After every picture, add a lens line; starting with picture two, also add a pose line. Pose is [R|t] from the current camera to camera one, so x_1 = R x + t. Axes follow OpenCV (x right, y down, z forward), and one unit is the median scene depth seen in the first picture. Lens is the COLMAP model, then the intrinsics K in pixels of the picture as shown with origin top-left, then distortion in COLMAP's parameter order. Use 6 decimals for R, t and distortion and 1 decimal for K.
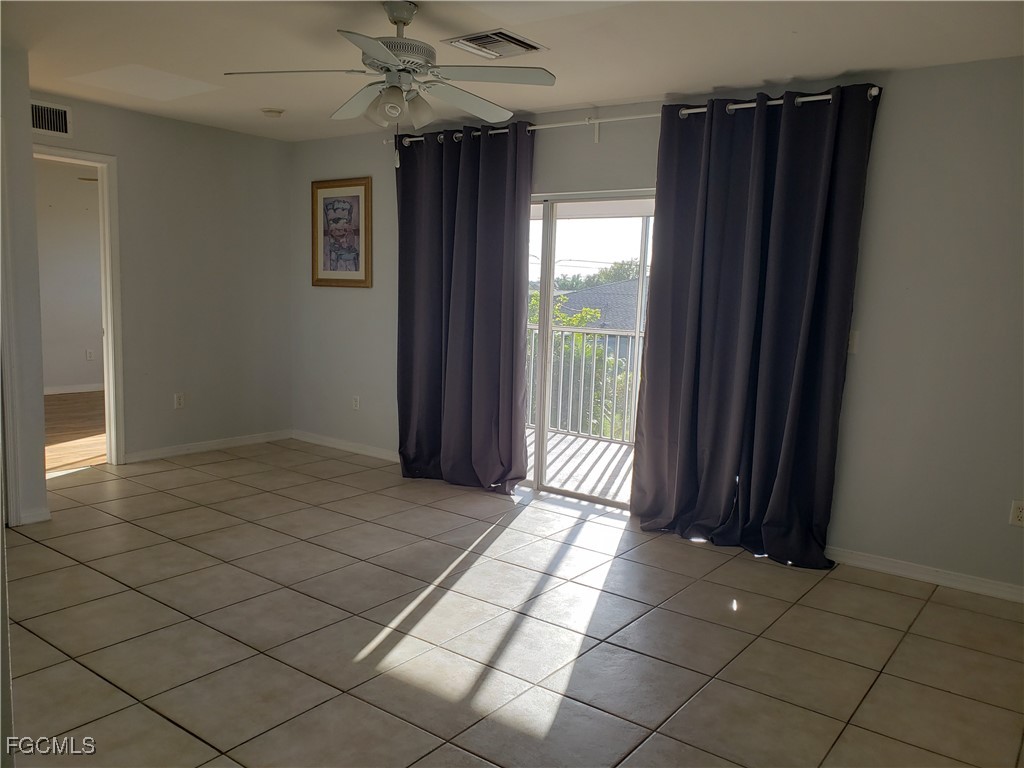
lens RADIAL K [[803.4, 0, 516.5], [0, 803.4, 383.6], [0, 0, 1]] dist [0.056115, -0.034361]
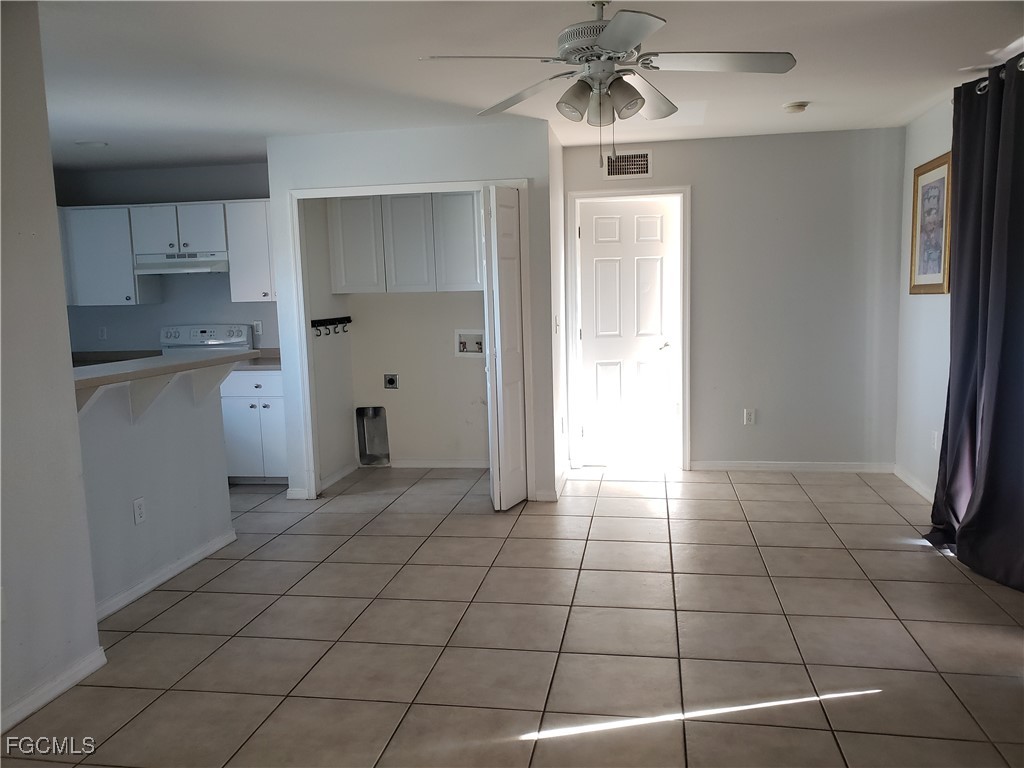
lens RADIAL K [[803.4, 0, 513.7], [0, 803.4, 383.3], [0, 0, 1]] dist [0.056115, -0.034361]
pose [[0.462230, 0.052532, -0.885203, 0.635057], [-0.065467, 0.997541, 0.025013, -0.050294], [0.884340, 0.046390, 0.464532, 0.534749]]
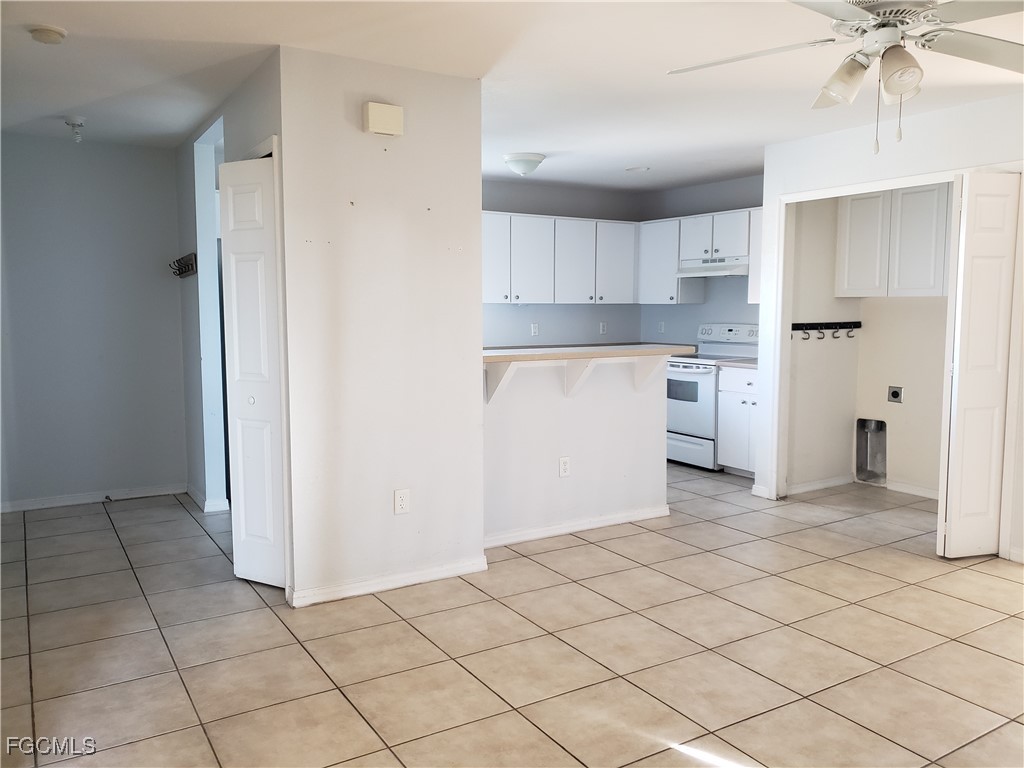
lens RADIAL K [[803.4, 0, 525.2], [0, 803.4, 375.2], [0, 0, 1]] dist [0.056115, -0.034361]
pose [[-0.344744, 0.047718, -0.937483, 0.730634], [-0.130077, 0.986643, 0.098054, -0.099380], [0.929640, 0.155749, -0.333933, 1.023287]]
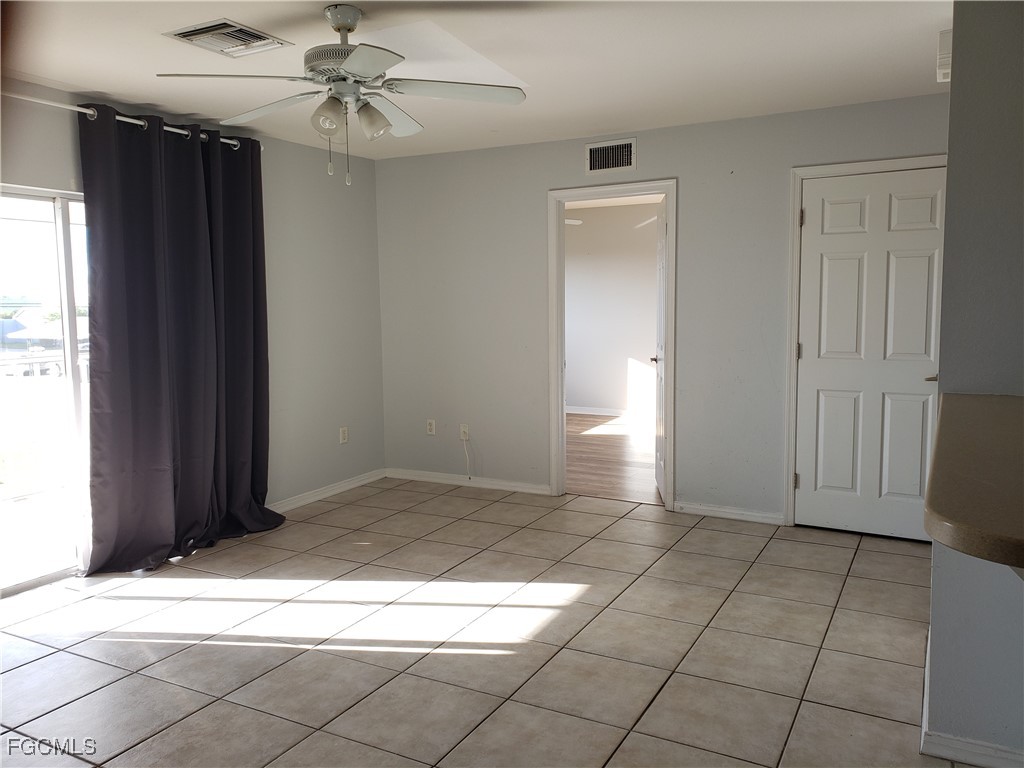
lens RADIAL K [[803.4, 0, 509.0], [0, 803.4, 363.7], [0, 0, 1]] dist [0.056115, -0.034361]
pose [[-0.143243, -0.113375, 0.983172, -1.148010], [0.129698, 0.982699, 0.132217, -0.173082], [-0.981152, 0.146455, -0.126060, 1.009336]]
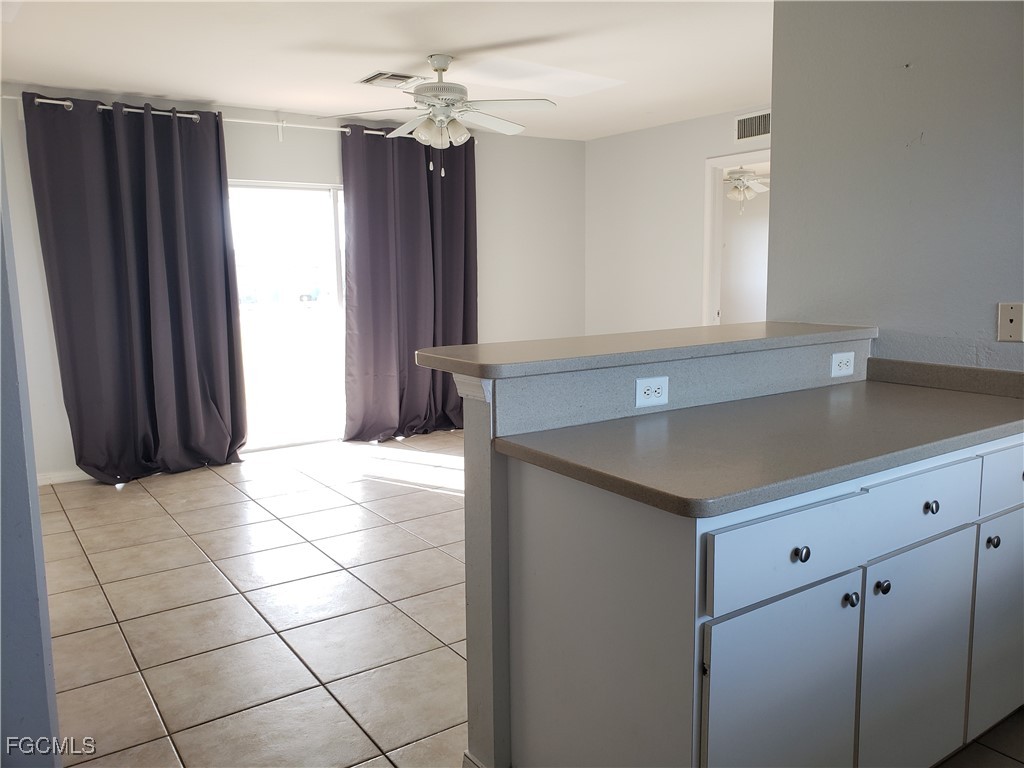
lens RADIAL K [[803.4, 0, 527.0], [0, 803.4, 366.9], [0, 0, 1]] dist [0.056115, -0.034361]
pose [[0.302344, -0.160593, 0.939573, -1.490911], [0.143432, 0.982147, 0.121714, -0.103000], [-0.942345, 0.097966, 0.319981, 0.480991]]
